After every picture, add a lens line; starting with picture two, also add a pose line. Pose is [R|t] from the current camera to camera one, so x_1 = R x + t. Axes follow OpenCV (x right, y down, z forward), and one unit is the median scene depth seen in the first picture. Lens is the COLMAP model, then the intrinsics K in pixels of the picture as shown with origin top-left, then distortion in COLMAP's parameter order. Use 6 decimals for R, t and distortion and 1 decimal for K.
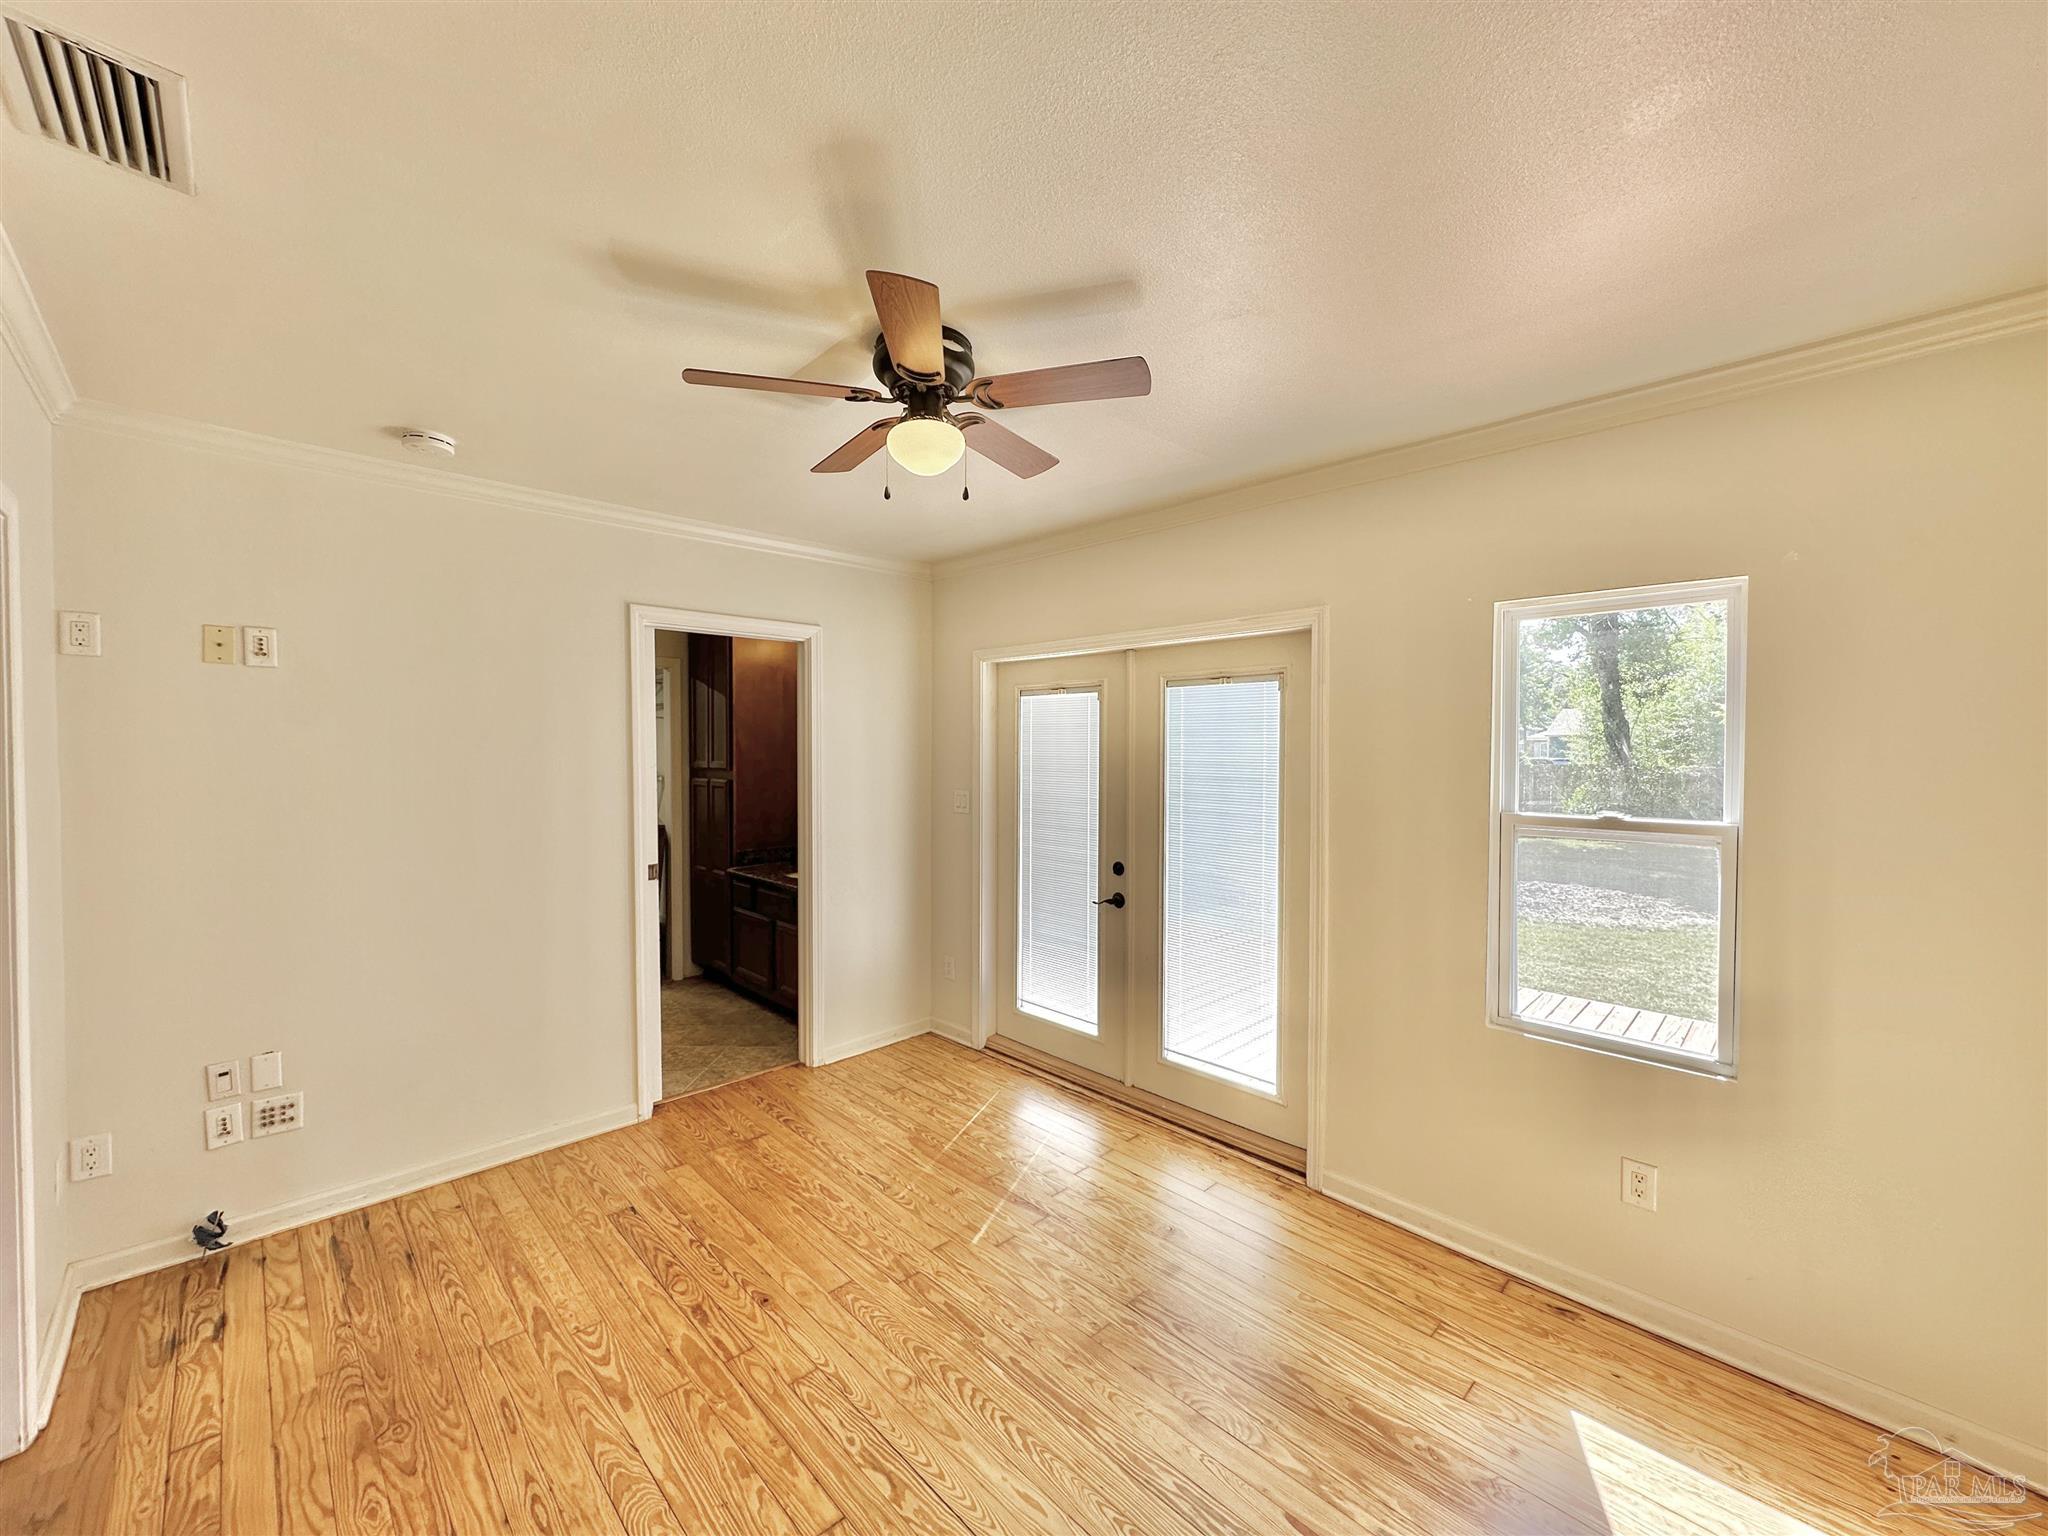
lens RADIAL K [[825.5, 0, 1021.9], [0, 825.5, 764.5], [0, 0, 1]] dist [-0.001405, 0.000245]
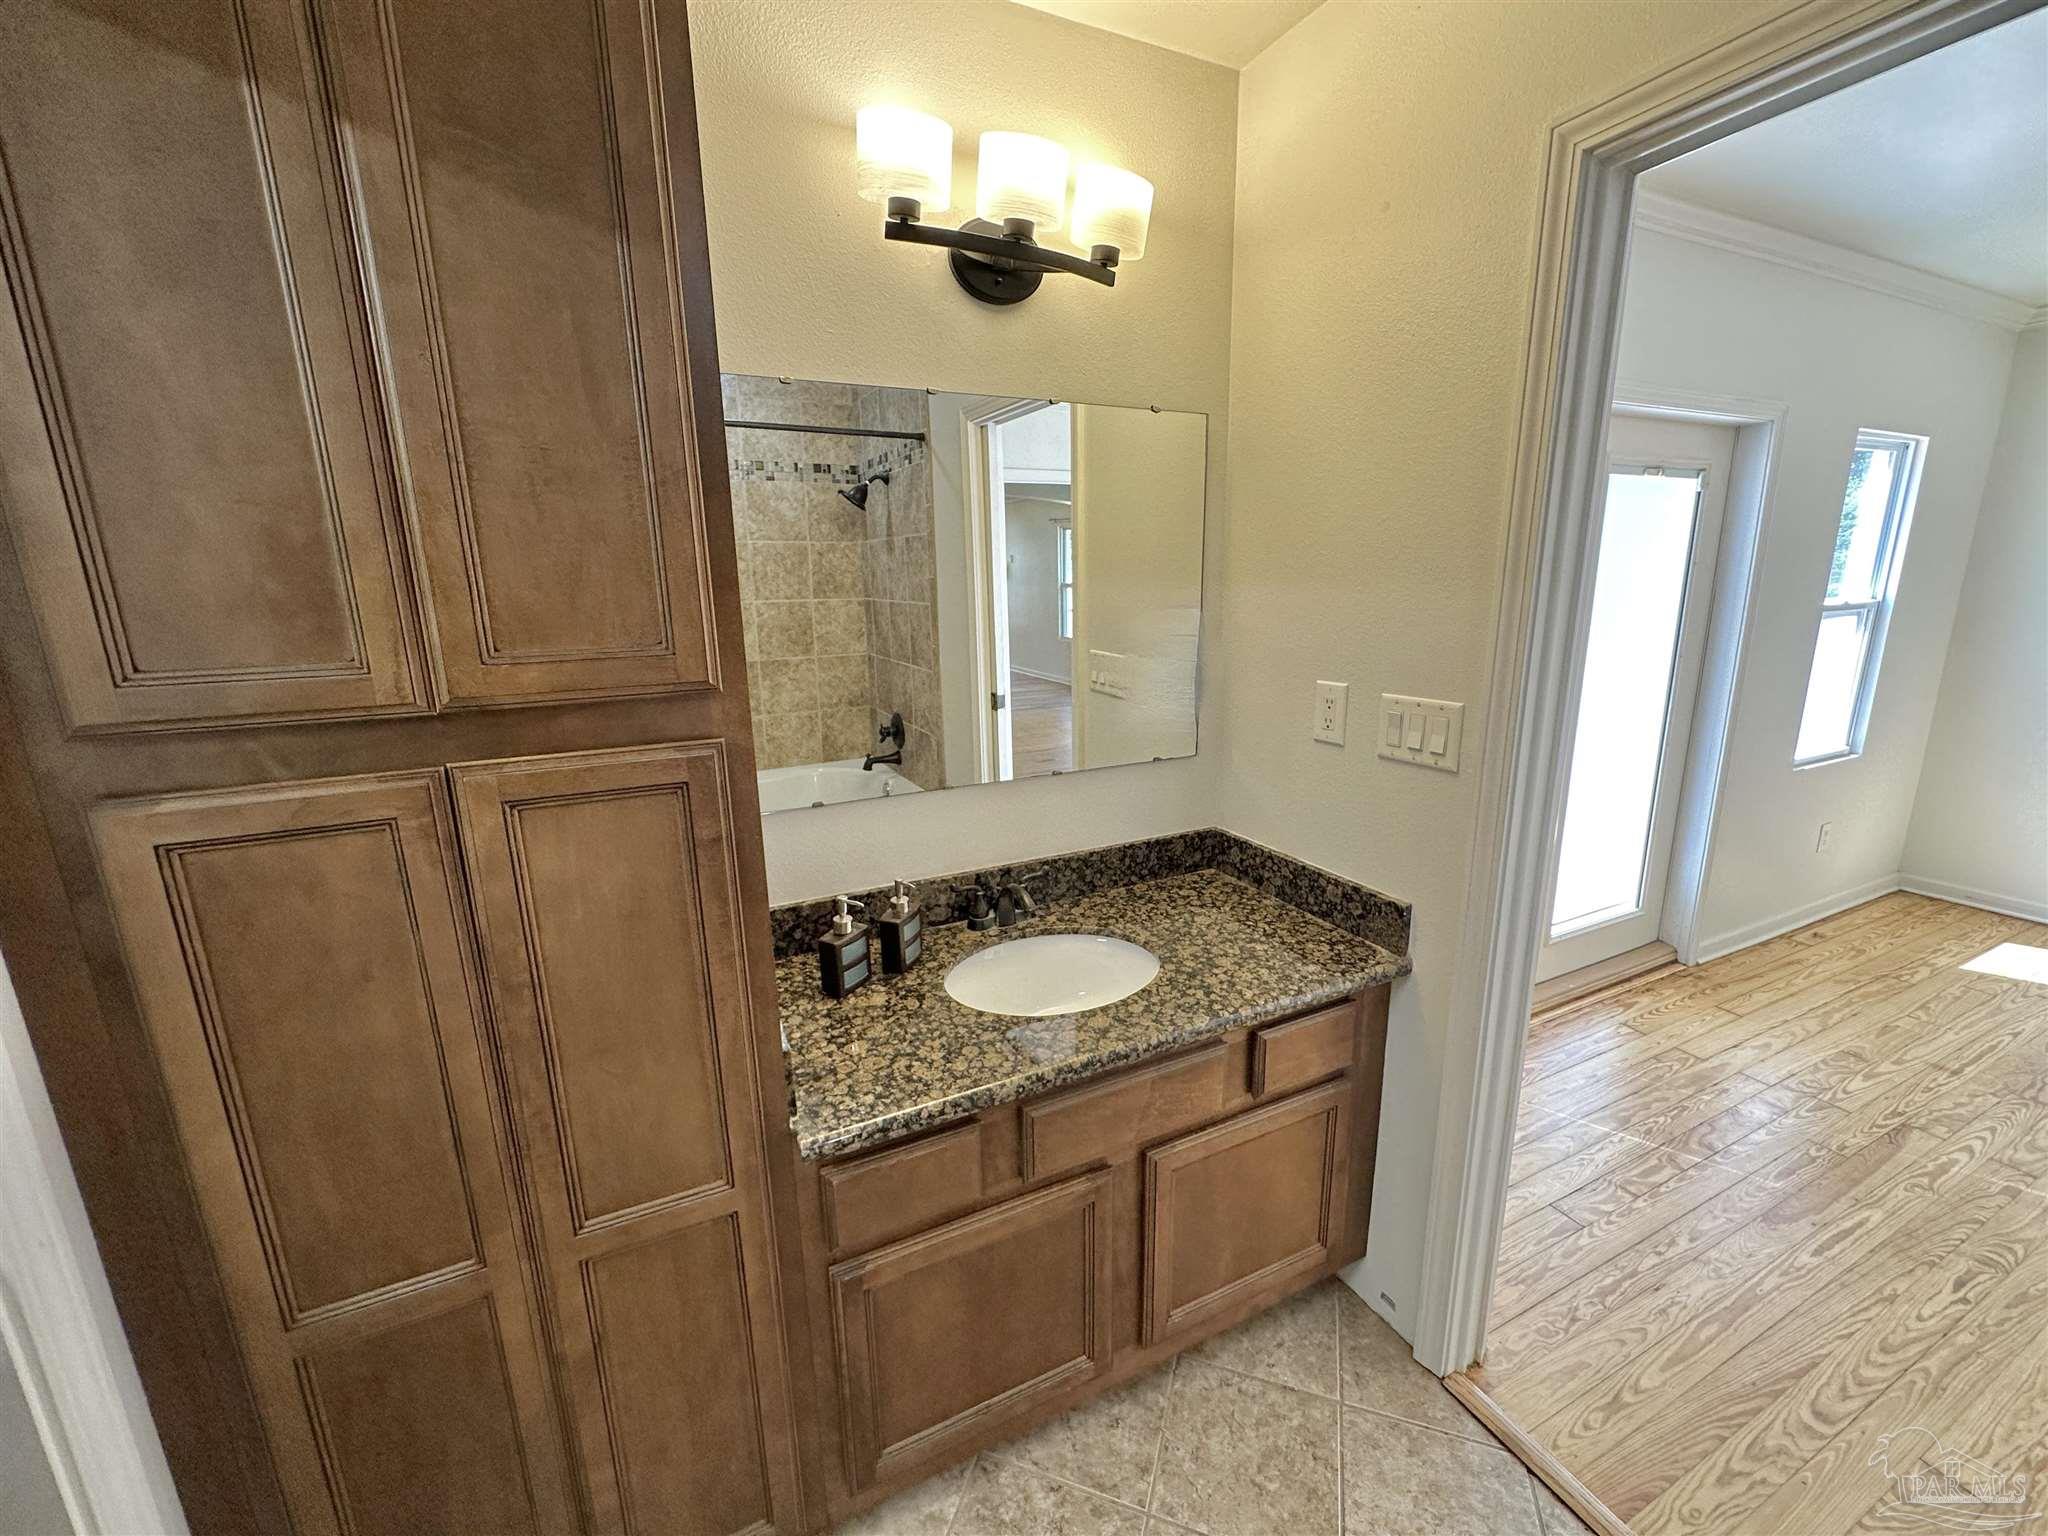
lens RADIAL K [[825.5, 0, 1021.9], [0, 825.5, 764.5], [0, 0, 1]] dist [-0.001405, 0.000245]
pose [[0.306934, -0.218176, 0.926386, -0.835024], [0.042982, 0.975554, 0.215515, -0.022258], [-0.950760, -0.026331, 0.308808, 1.436764]]
